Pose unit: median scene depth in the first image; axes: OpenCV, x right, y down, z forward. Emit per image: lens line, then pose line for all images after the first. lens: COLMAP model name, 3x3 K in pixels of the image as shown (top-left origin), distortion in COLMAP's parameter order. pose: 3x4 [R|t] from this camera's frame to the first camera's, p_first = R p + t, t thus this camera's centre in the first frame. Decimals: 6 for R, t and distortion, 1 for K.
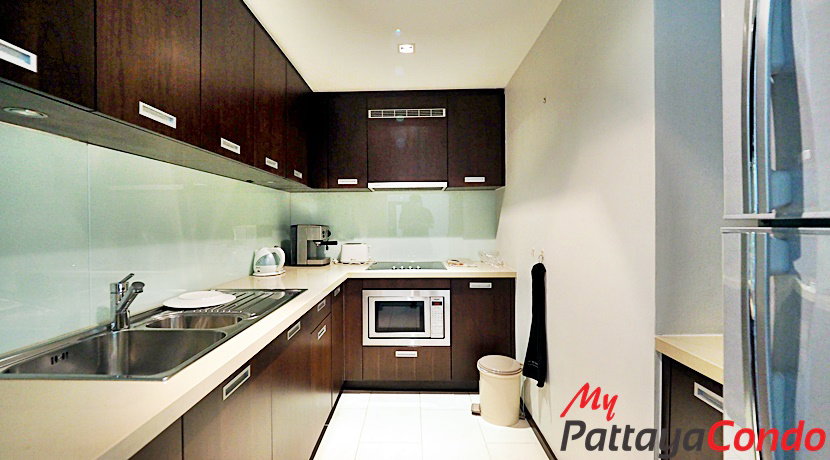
lens RADIAL K [[348.6, 0, 403.9], [0, 348.6, 225.1], [0, 0, 1]] dist [0.000507, 0.000008]
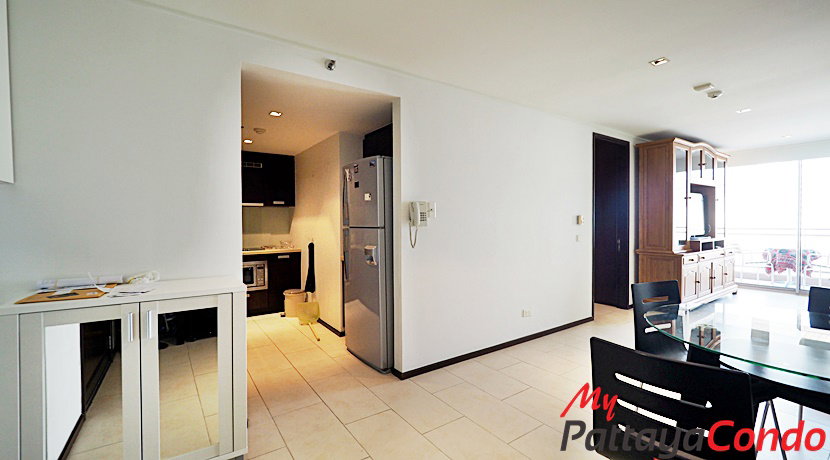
lens RADIAL K [[348.6, 0, 403.9], [0, 348.6, 225.1], [0, 0, 1]] dist [0.000507, 0.000008]
pose [[0.816855, -0.005191, 0.576819, -0.364580], [0.006246, 0.999980, 0.000154, -0.004305], [-0.576809, 0.003477, 0.816872, -1.018679]]
